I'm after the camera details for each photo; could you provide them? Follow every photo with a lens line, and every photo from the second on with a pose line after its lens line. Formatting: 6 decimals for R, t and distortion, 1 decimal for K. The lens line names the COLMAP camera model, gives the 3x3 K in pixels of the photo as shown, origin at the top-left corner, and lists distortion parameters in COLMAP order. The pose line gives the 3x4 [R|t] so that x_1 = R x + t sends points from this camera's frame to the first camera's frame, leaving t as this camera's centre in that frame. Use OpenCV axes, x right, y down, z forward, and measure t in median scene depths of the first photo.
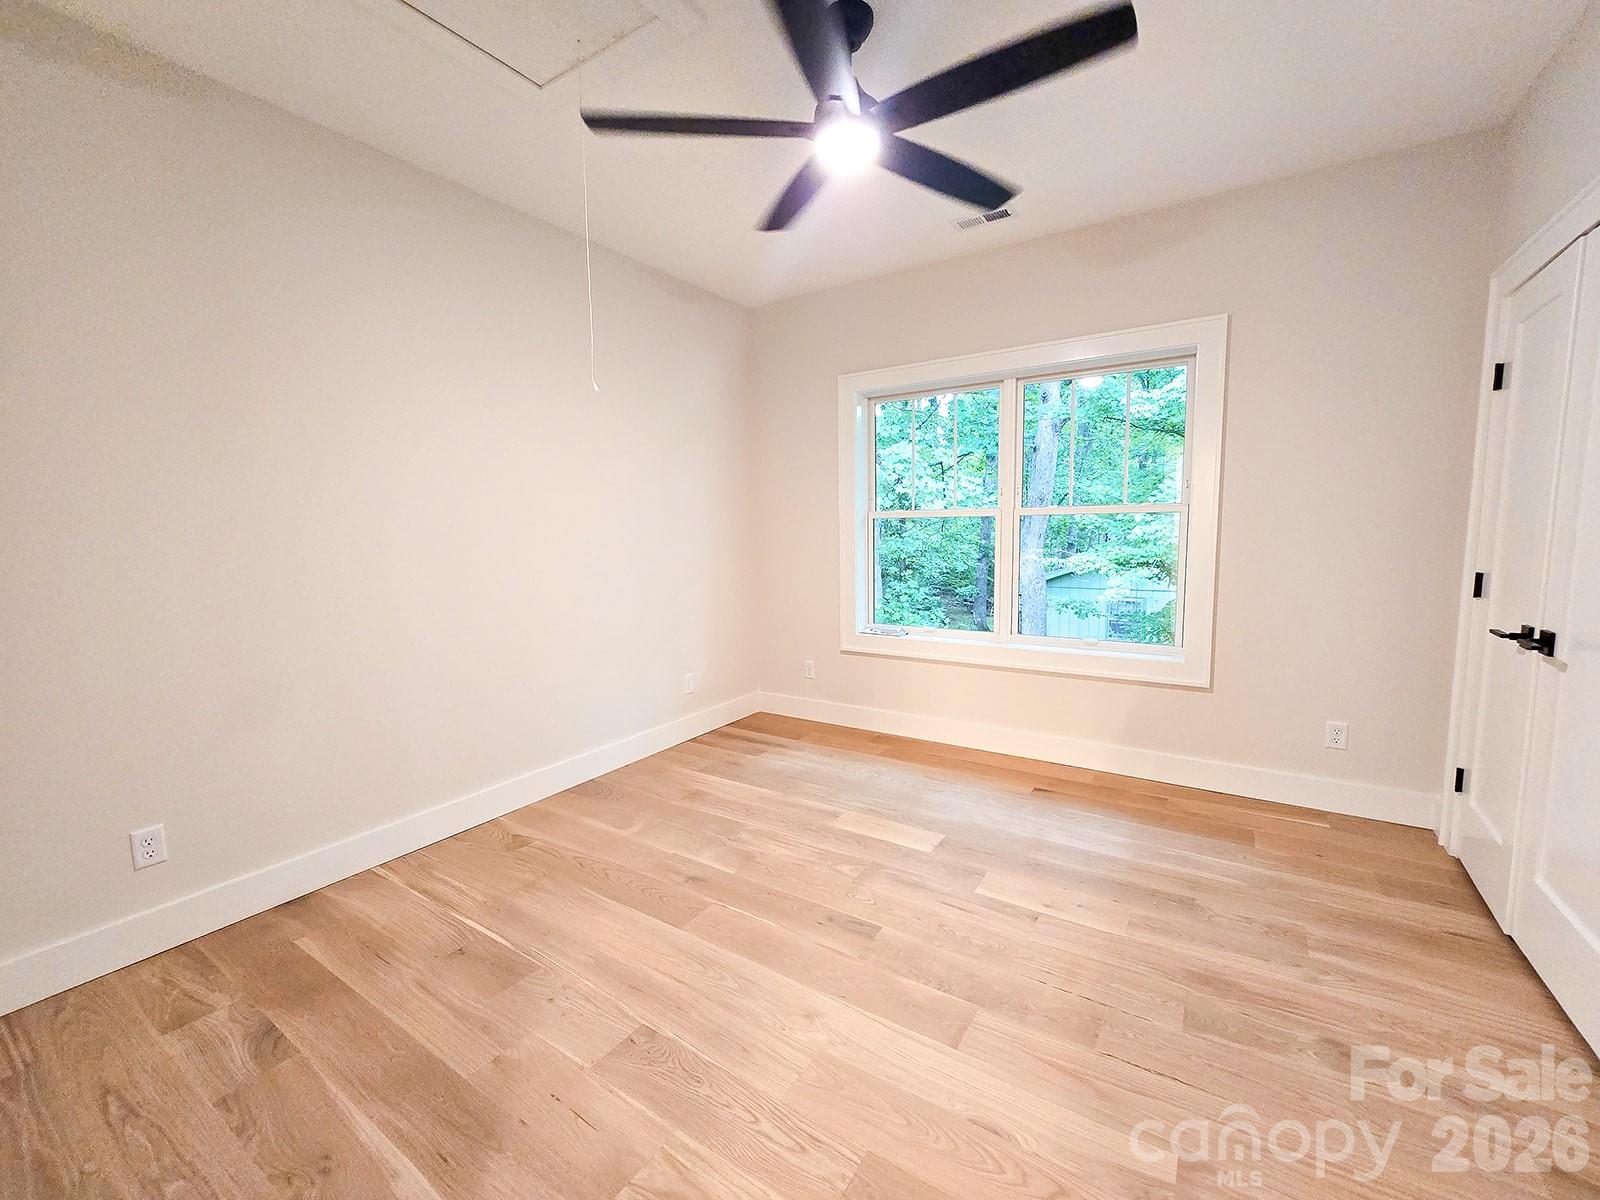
lens RADIAL K [[708.1, 0, 800.2], [0, 708.1, 606.8], [0, 0, 1]] dist [-0.007138, -0.001323]
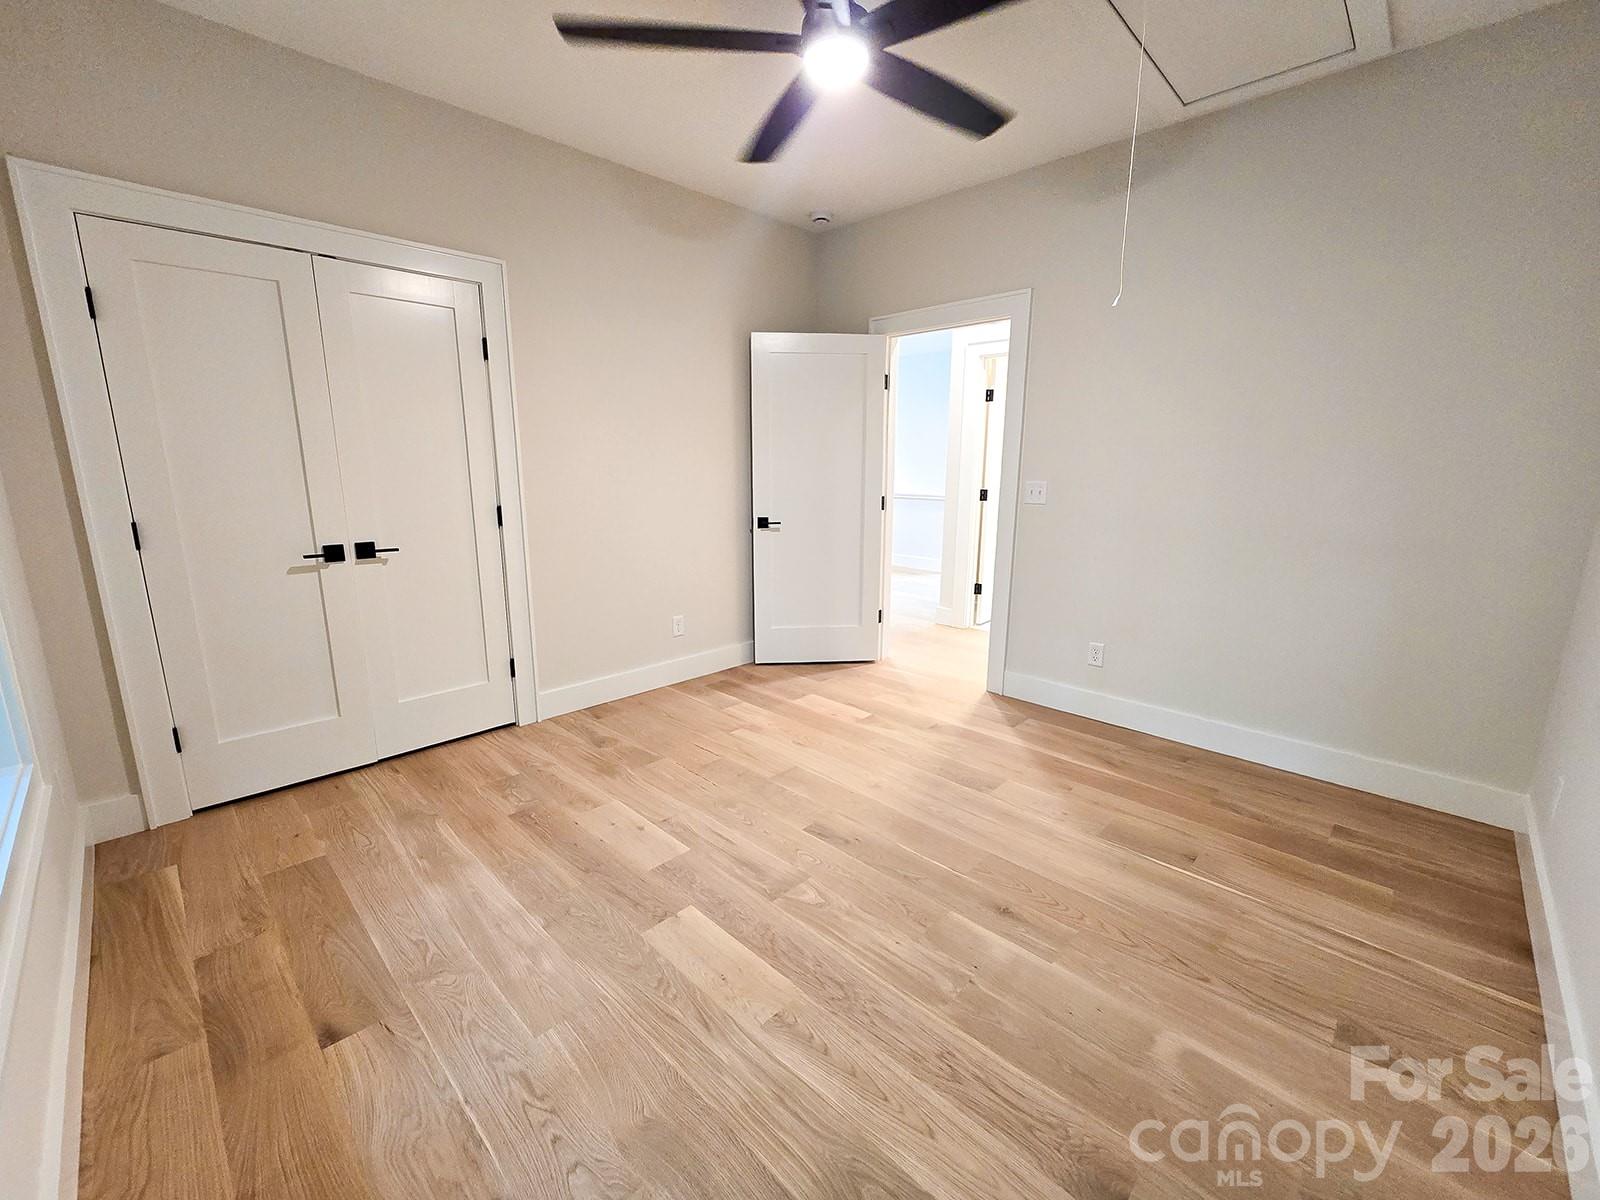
lens RADIAL K [[708.1, 0, 793.3], [0, 708.1, 602.0], [0, 0, 1]] dist [-0.007138, -0.001323]
pose [[-0.982096, -0.027727, 0.186329, -0.061999], [0.030289, 0.952998, 0.301458, -0.204608], [-0.185930, 0.301704, -0.935096, 1.753962]]
